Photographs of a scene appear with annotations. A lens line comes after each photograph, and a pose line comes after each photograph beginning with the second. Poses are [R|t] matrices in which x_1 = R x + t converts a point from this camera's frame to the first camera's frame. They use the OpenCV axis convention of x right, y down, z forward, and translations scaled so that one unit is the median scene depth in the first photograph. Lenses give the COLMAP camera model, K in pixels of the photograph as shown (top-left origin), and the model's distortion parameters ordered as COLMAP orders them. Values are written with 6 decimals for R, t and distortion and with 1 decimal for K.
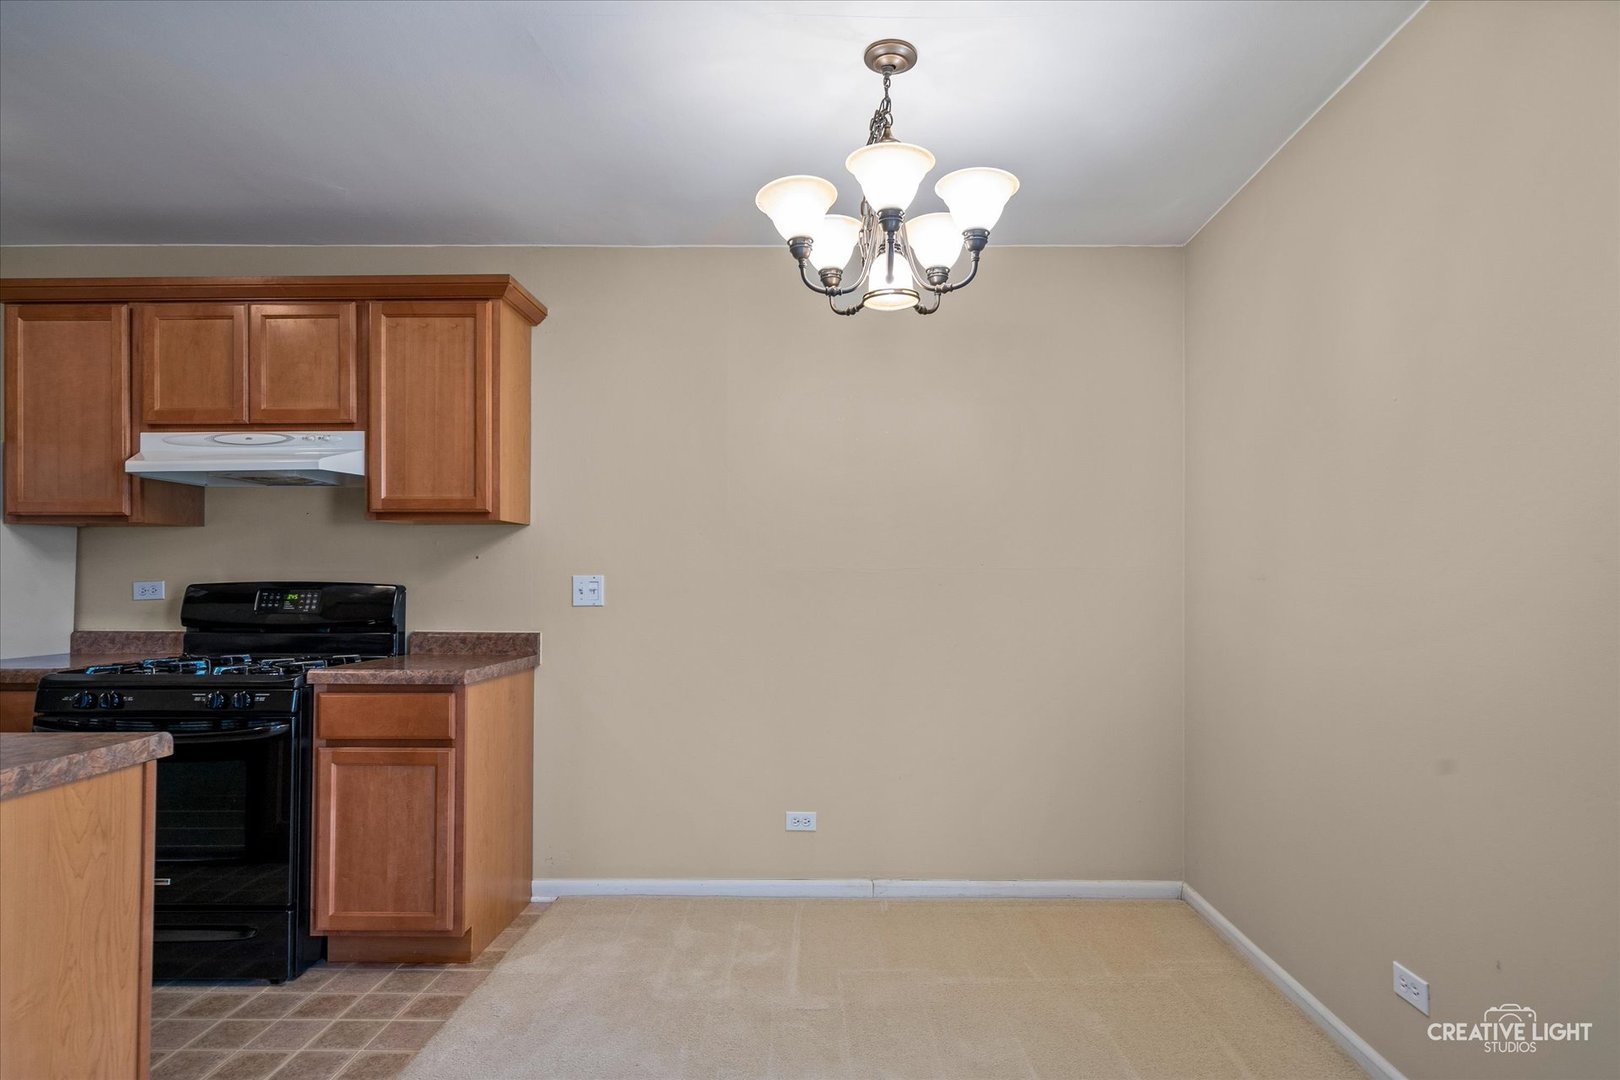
lens RADIAL K [[855.4, 0, 813.6], [0, 855.4, 559.9], [0, 0, 1]] dist [0.001714, 0.000216]
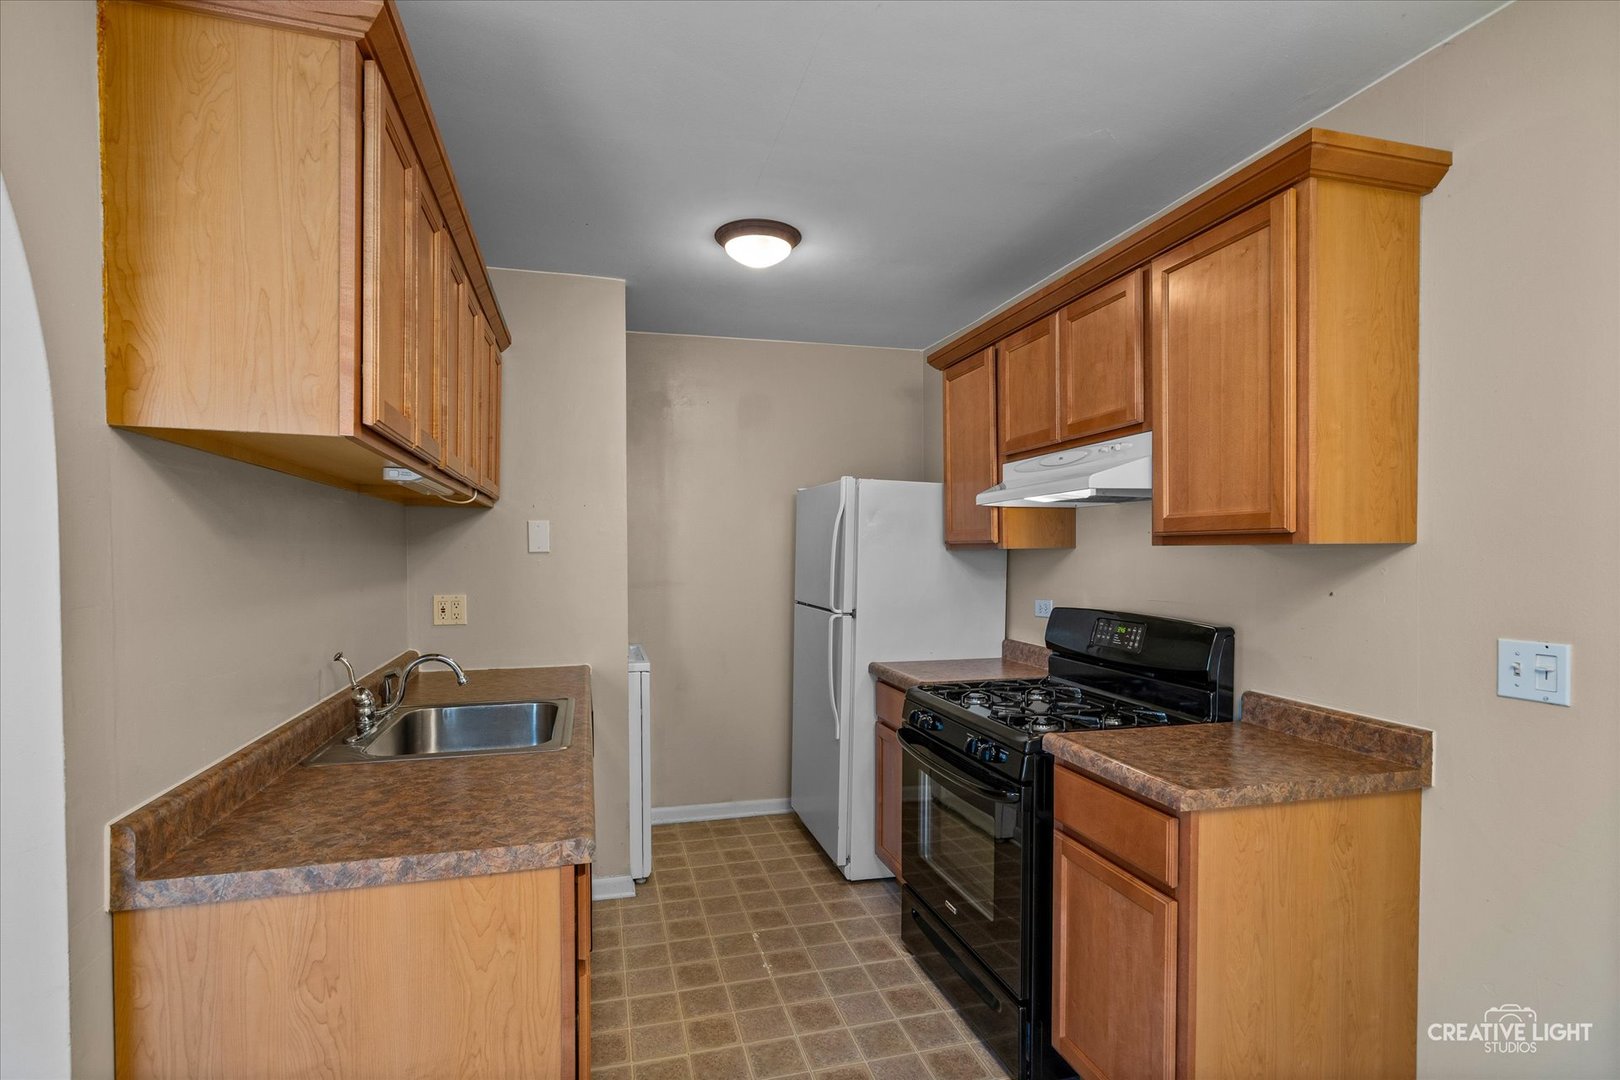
lens RADIAL K [[769.3, 0, 802.7], [0, 769.3, 565.9], [0, 0, 1]] dist [0.003161, 0.000092]
pose [[0.293876, 0.016893, -0.955694, 0.053302], [0.024685, 0.999376, 0.025256, -0.054129], [0.955525, -0.031014, 0.293276, 0.491043]]
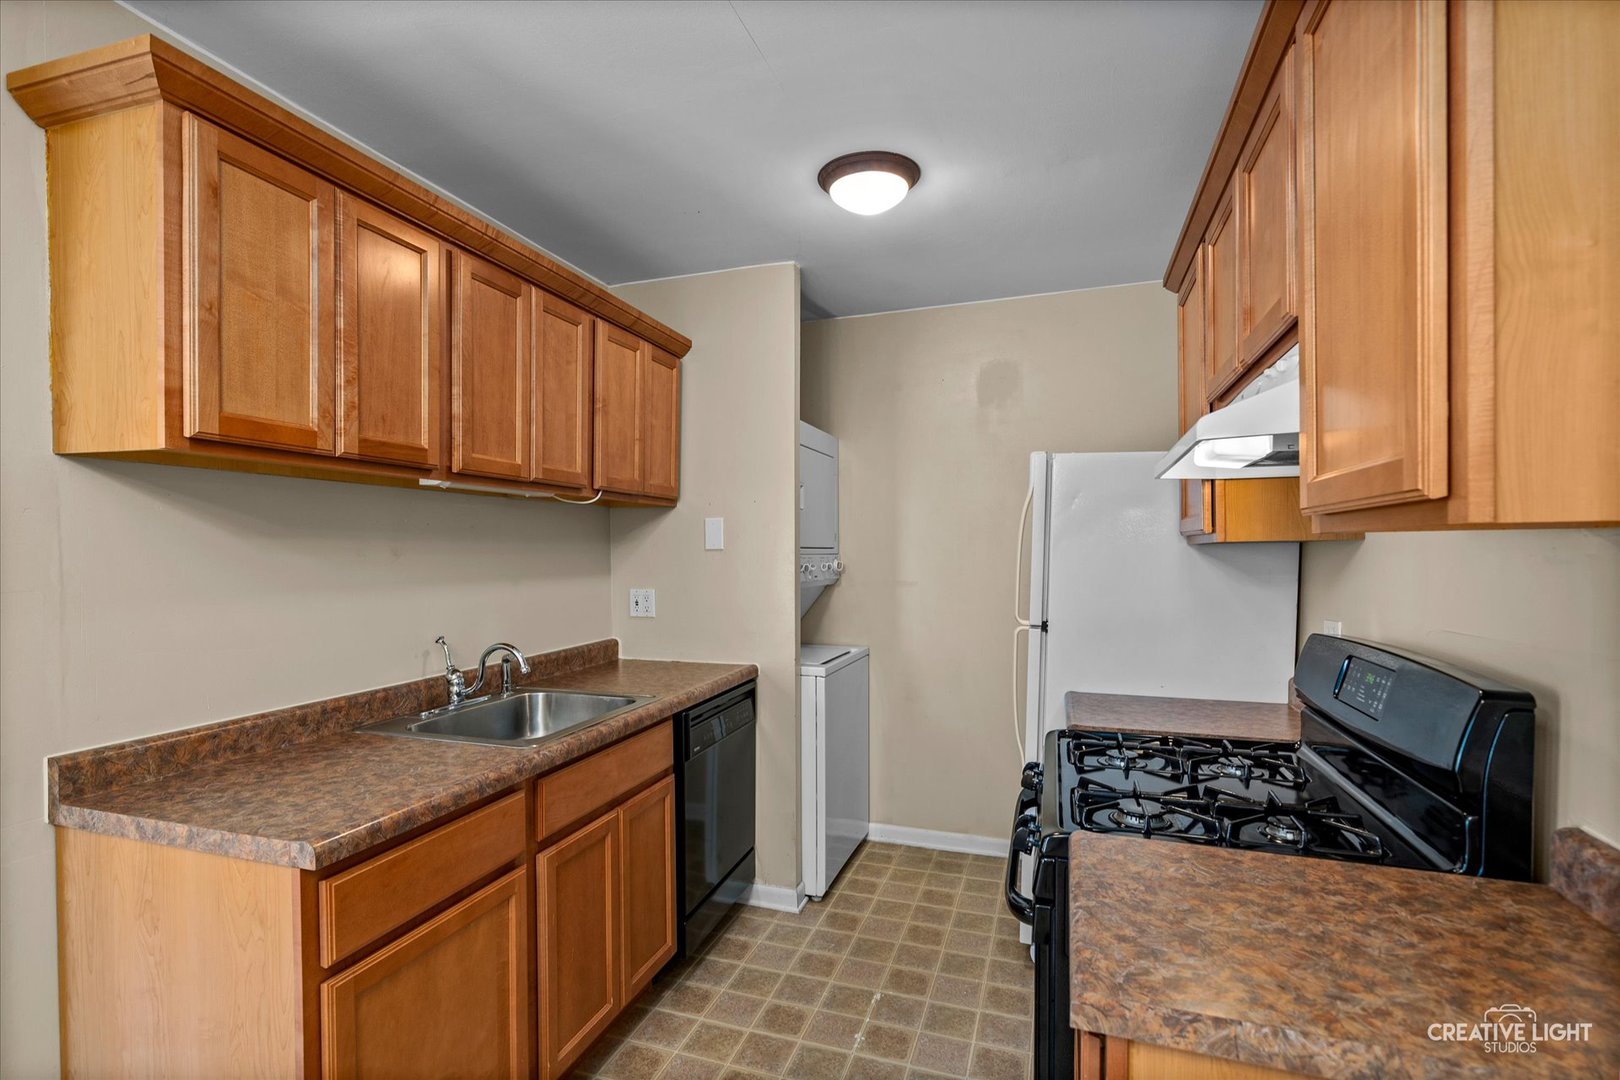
lens RADIAL K [[769.3, 0, 802.7], [0, 769.3, 565.9], [0, 0, 1]] dist [0.003161, 0.000092]
pose [[-0.298157, 0.020091, -0.954305, -0.070505], [0.028369, 0.999523, 0.012179, -0.042603], [0.954095, -0.023442, -0.298585, 0.867392]]
